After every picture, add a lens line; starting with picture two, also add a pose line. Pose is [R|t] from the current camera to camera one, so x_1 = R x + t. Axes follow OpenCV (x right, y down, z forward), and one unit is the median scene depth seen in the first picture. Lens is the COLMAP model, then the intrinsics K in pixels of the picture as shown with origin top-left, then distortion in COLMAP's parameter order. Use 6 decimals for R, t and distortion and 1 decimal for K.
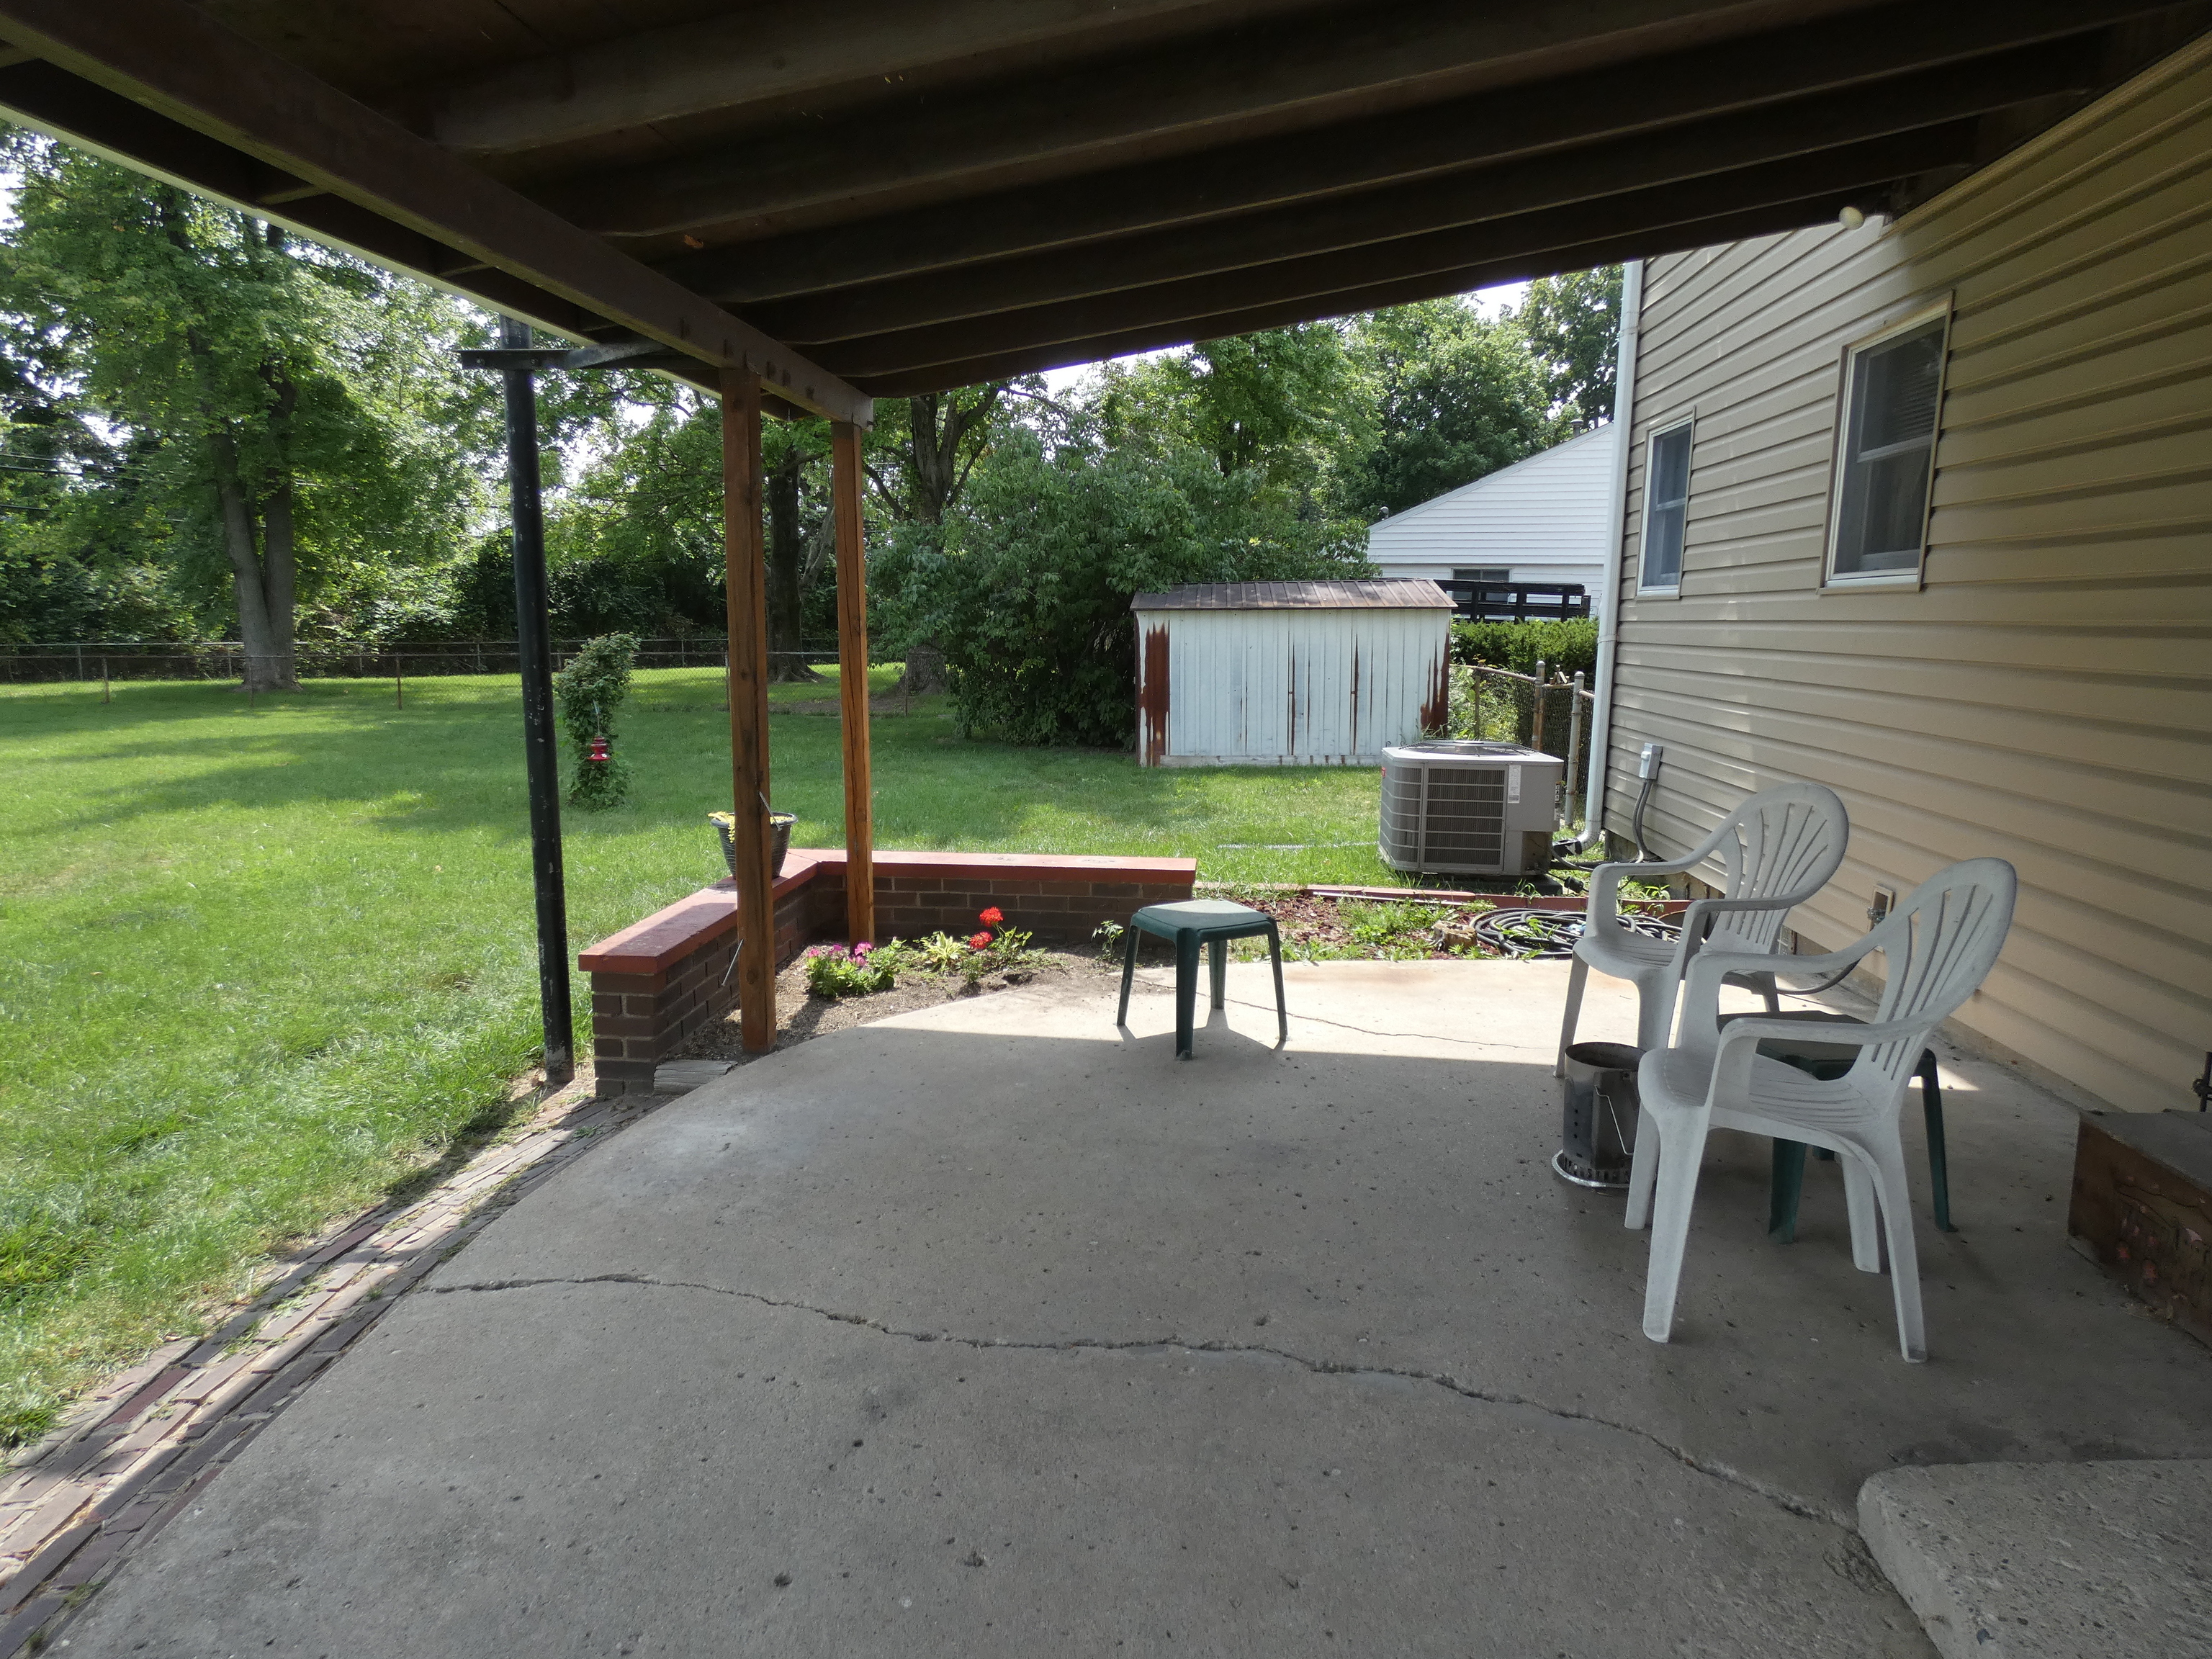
lens RADIAL K [[1339.9, 0, 1100.1], [0, 1339.9, 835.1], [0, 0, 1]] dist [0.005417, -0.006758]
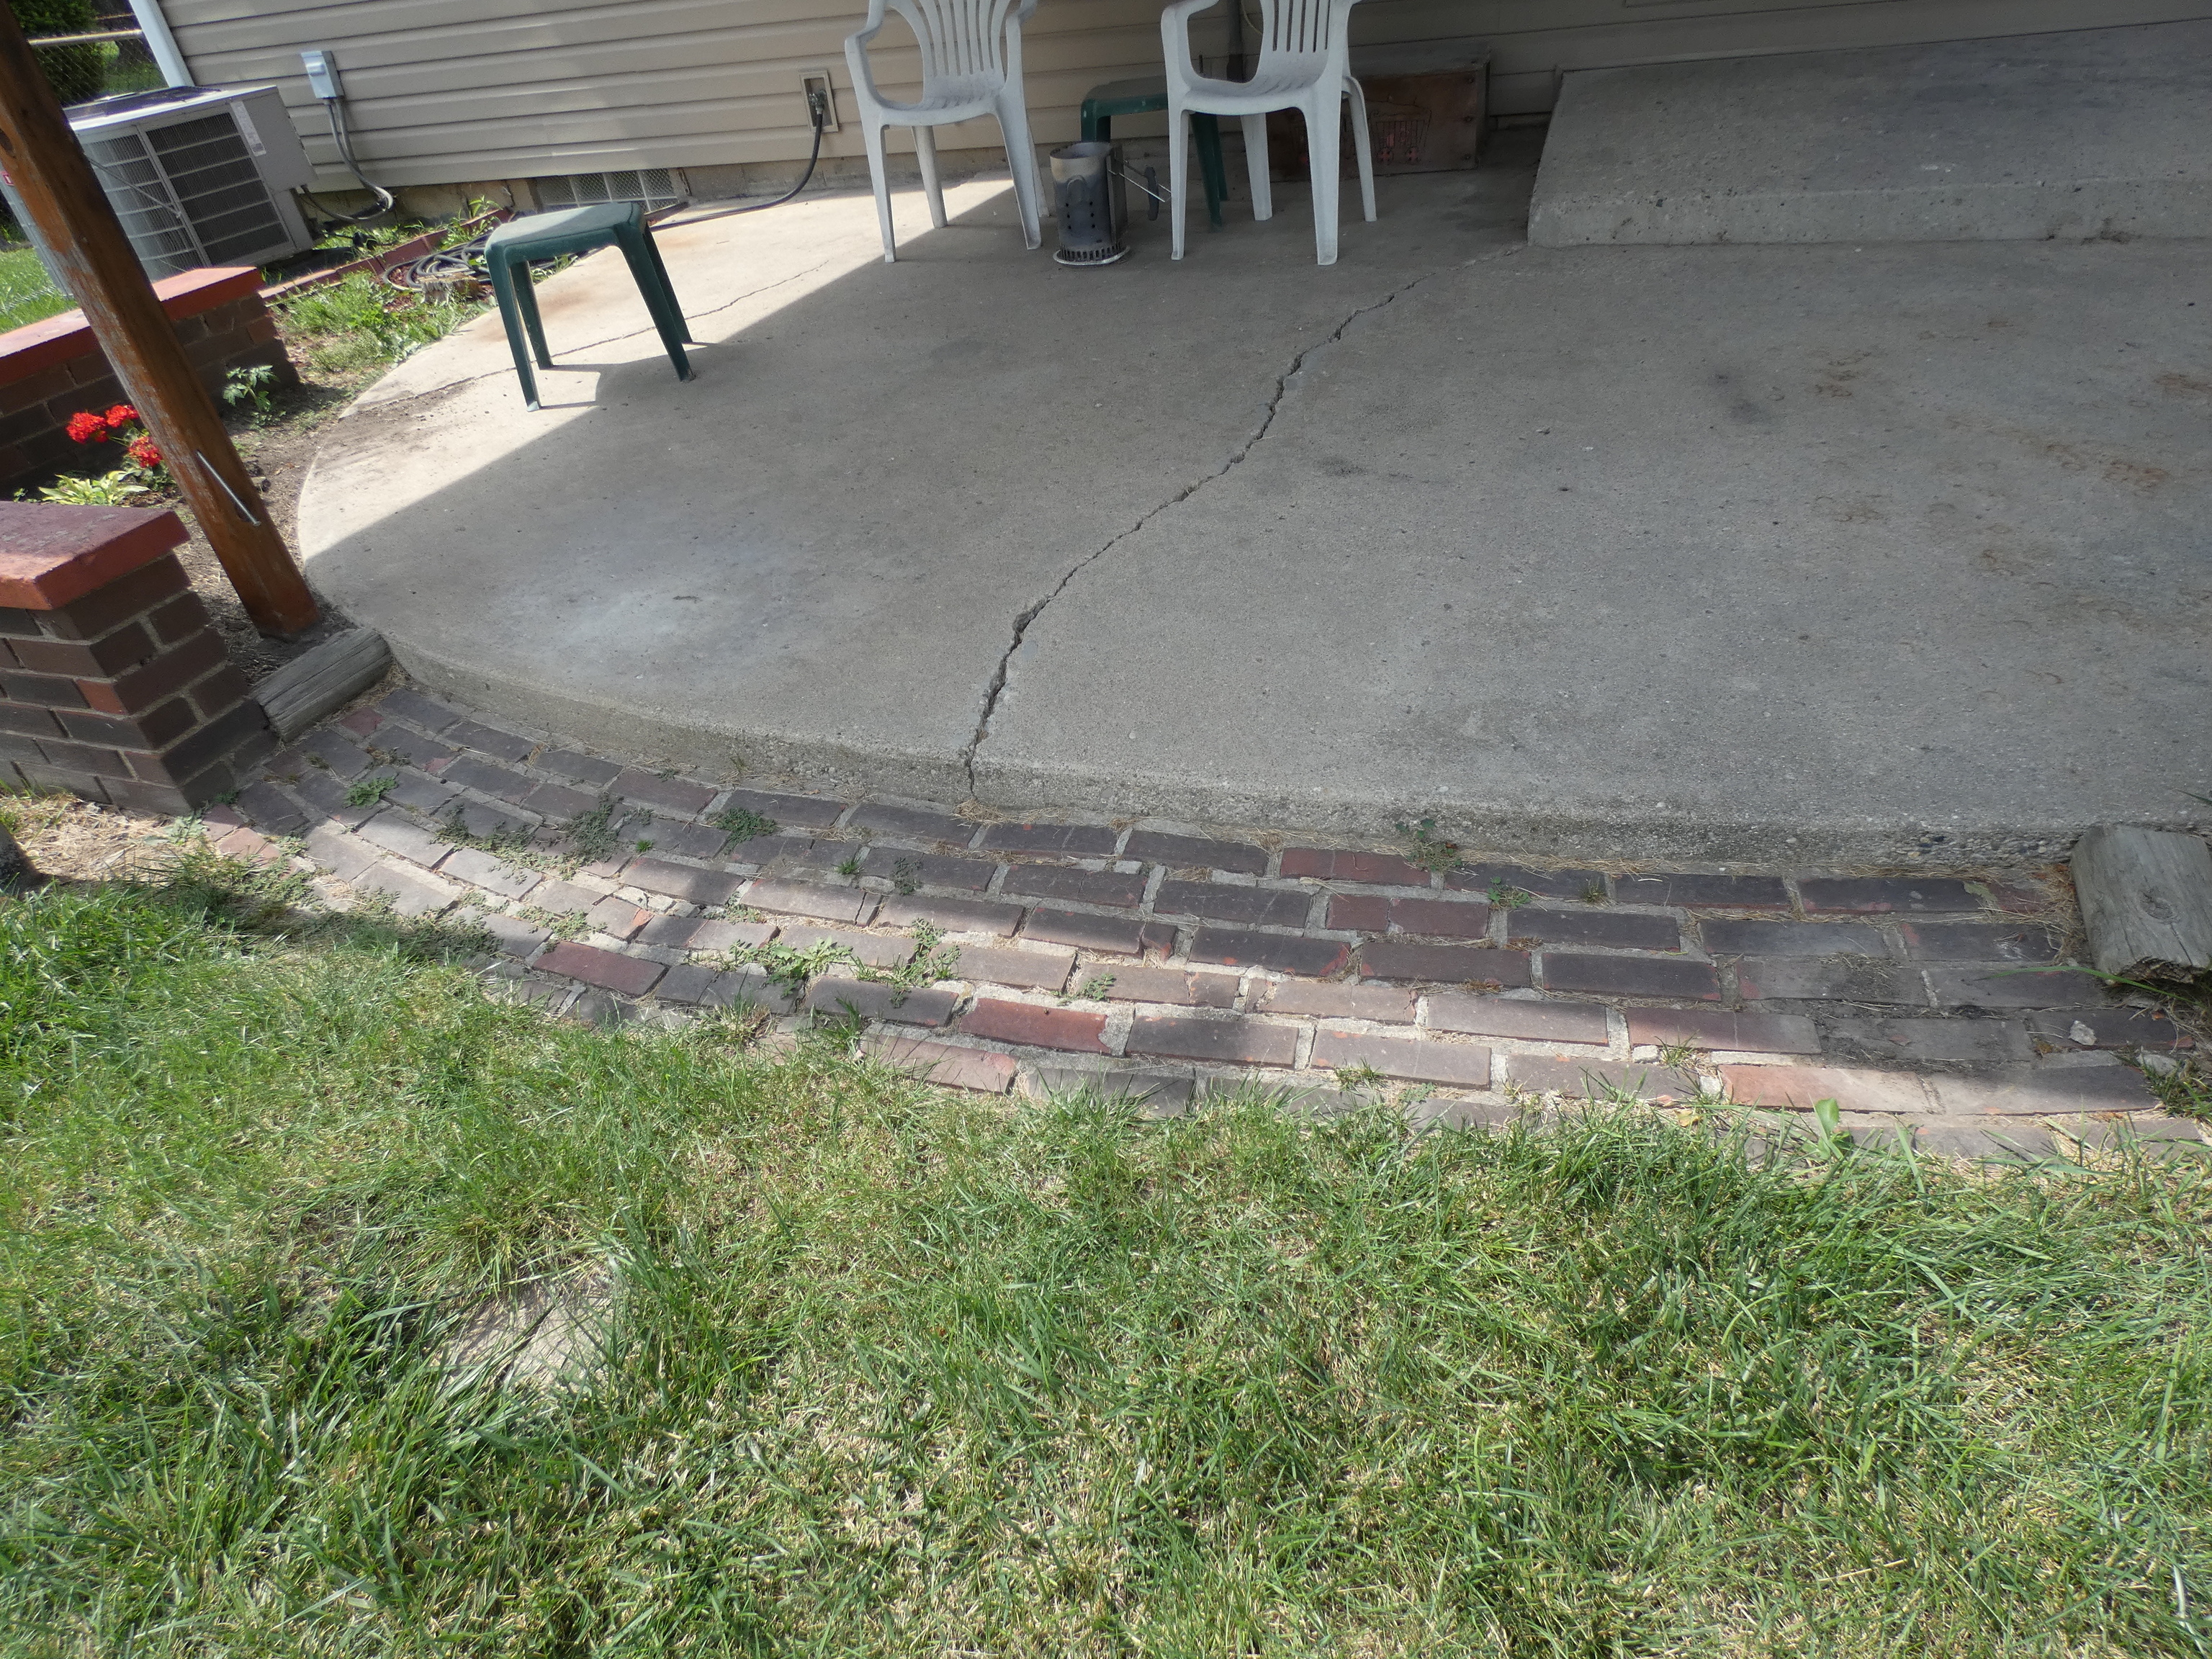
lens RADIAL K [[1339.9, 0, 1112.9], [0, 1339.9, 825.9], [0, 0, 1]] dist [0.005417, -0.006758]
pose [[0.248975, -0.599852, 0.760388, -0.412758], [0.271535, 0.796856, 0.539712, 0.001825], [-0.929667, 0.072097, 0.361278, 0.263787]]
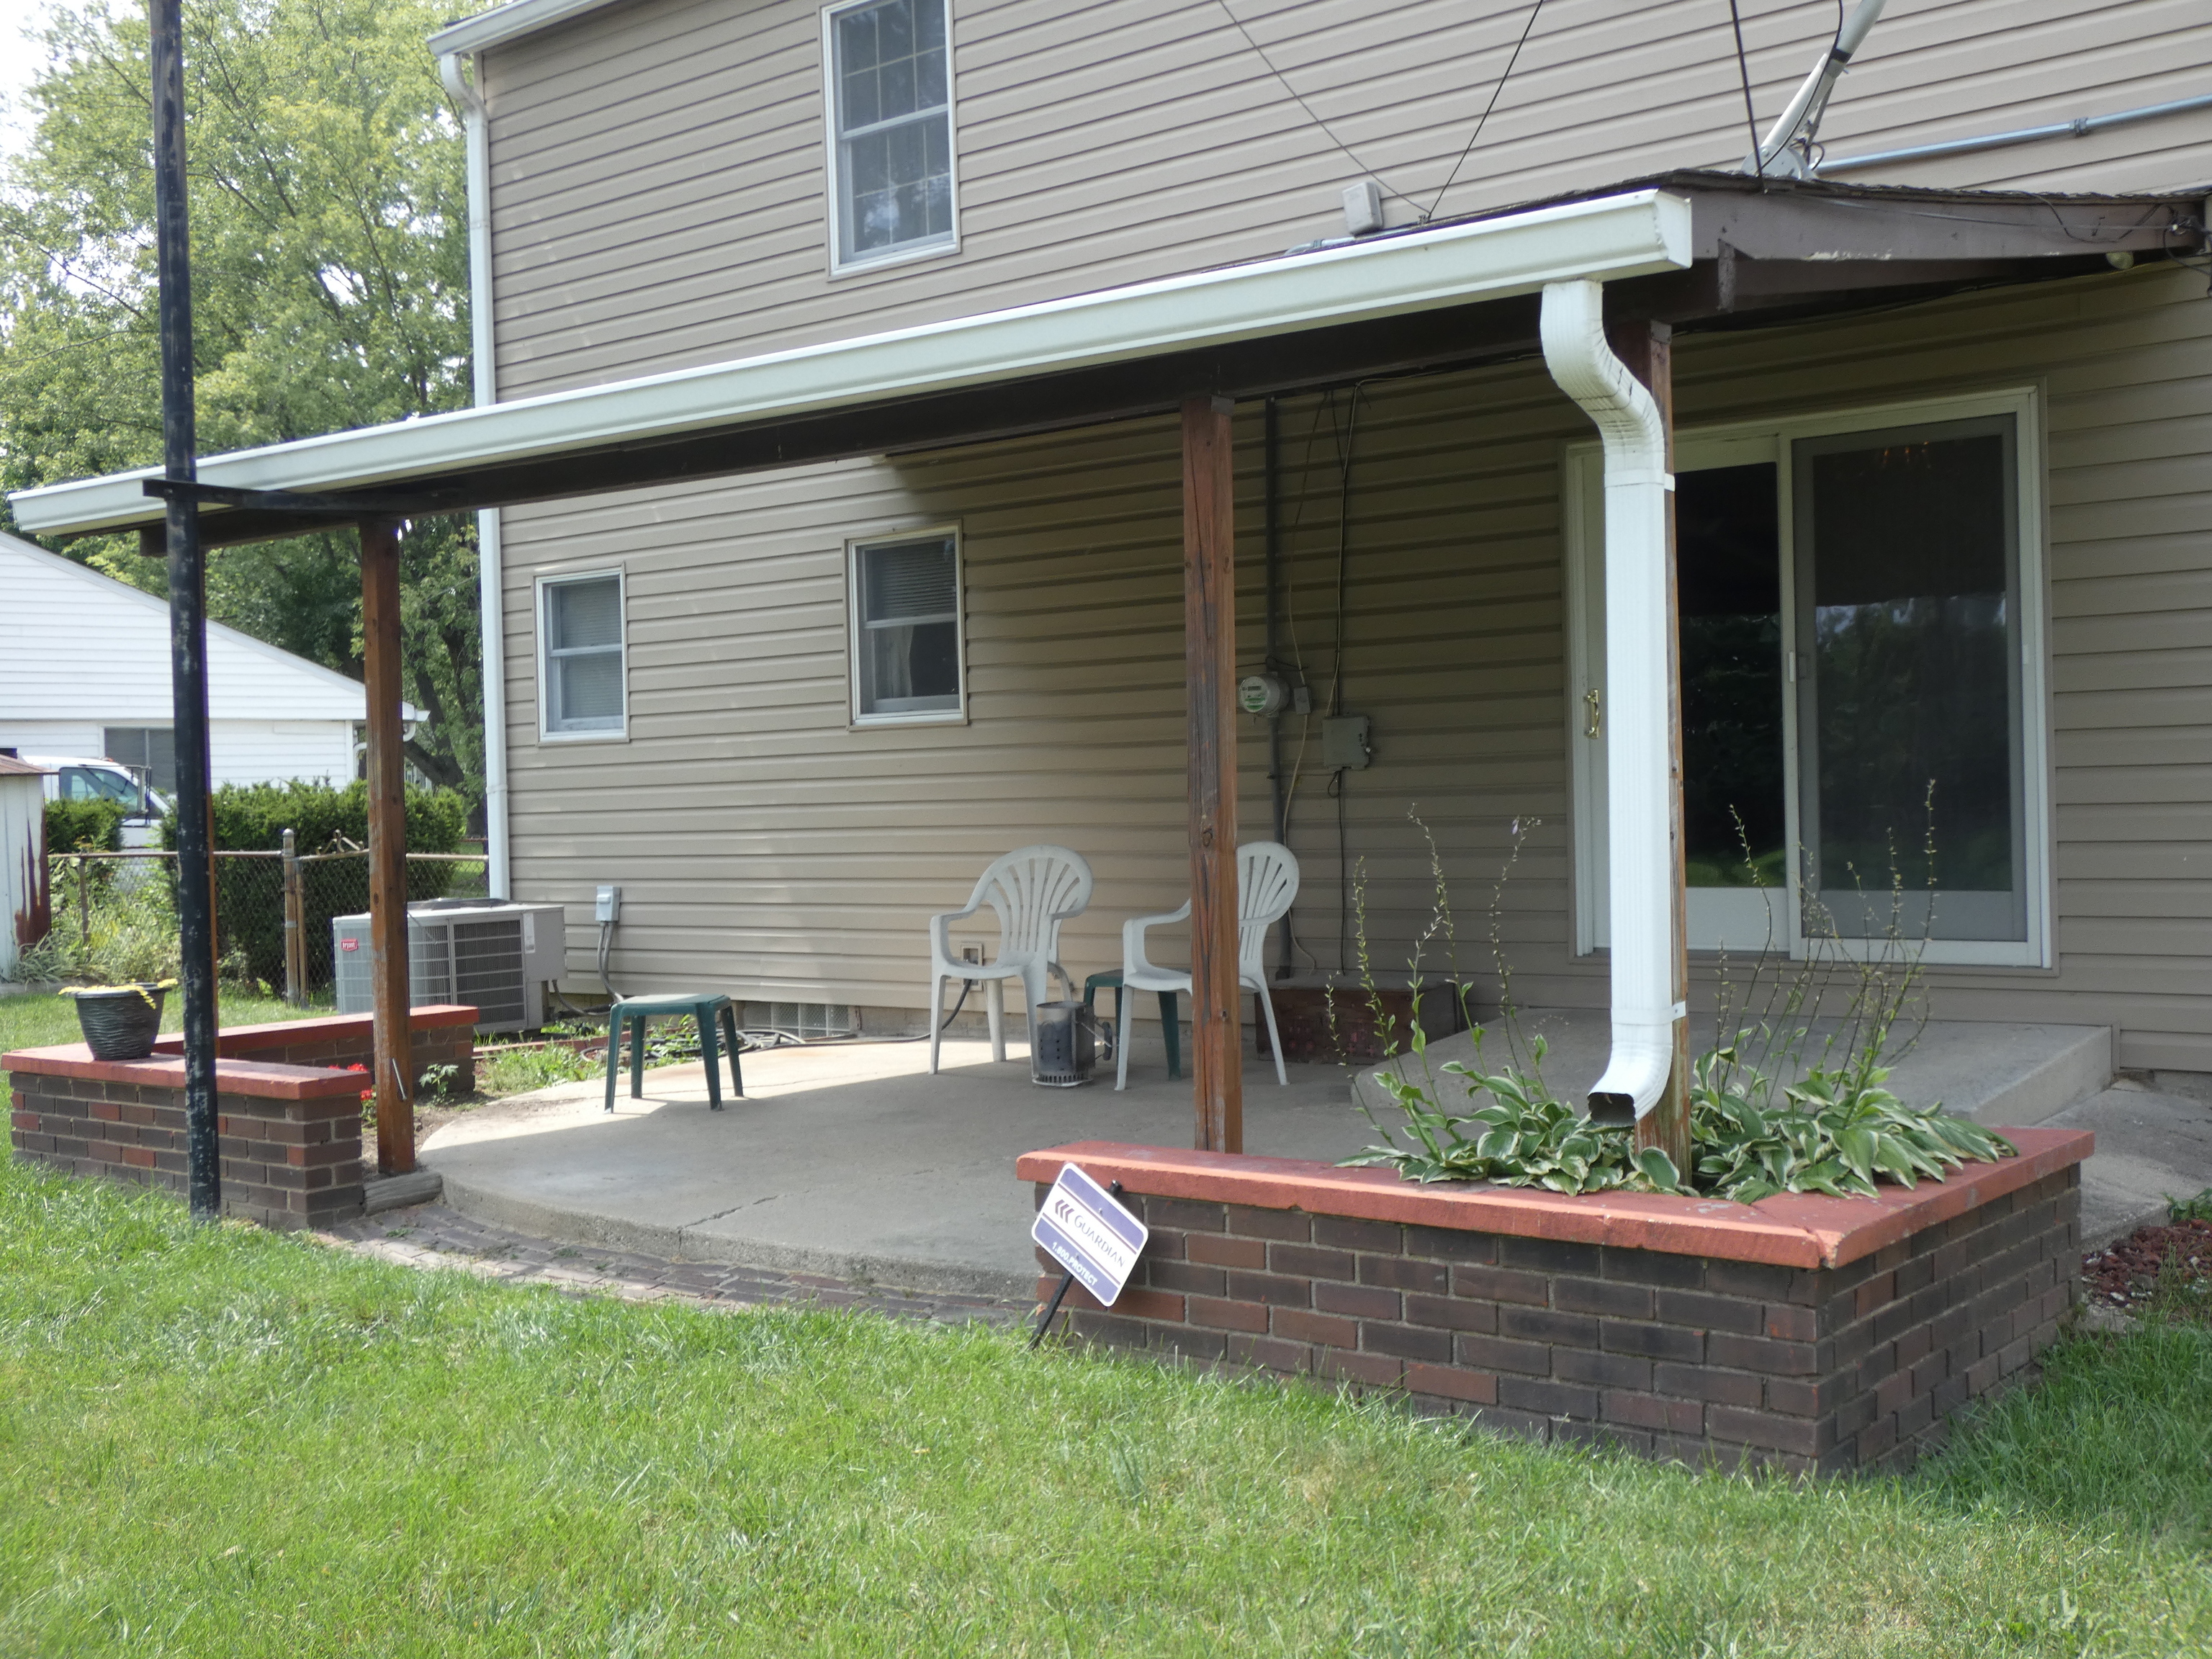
lens RADIAL K [[2345.6, 0, 1100.0], [0, 2345.6, 774.6], [0, 0, 1]] dist [0.016848, 0.000000]
pose [[0.547378, -0.018154, 0.836689, -0.864944], [0.169230, 0.981512, -0.089418, 0.069521], [-0.819597, 0.190538, 0.540330, -0.262449]]
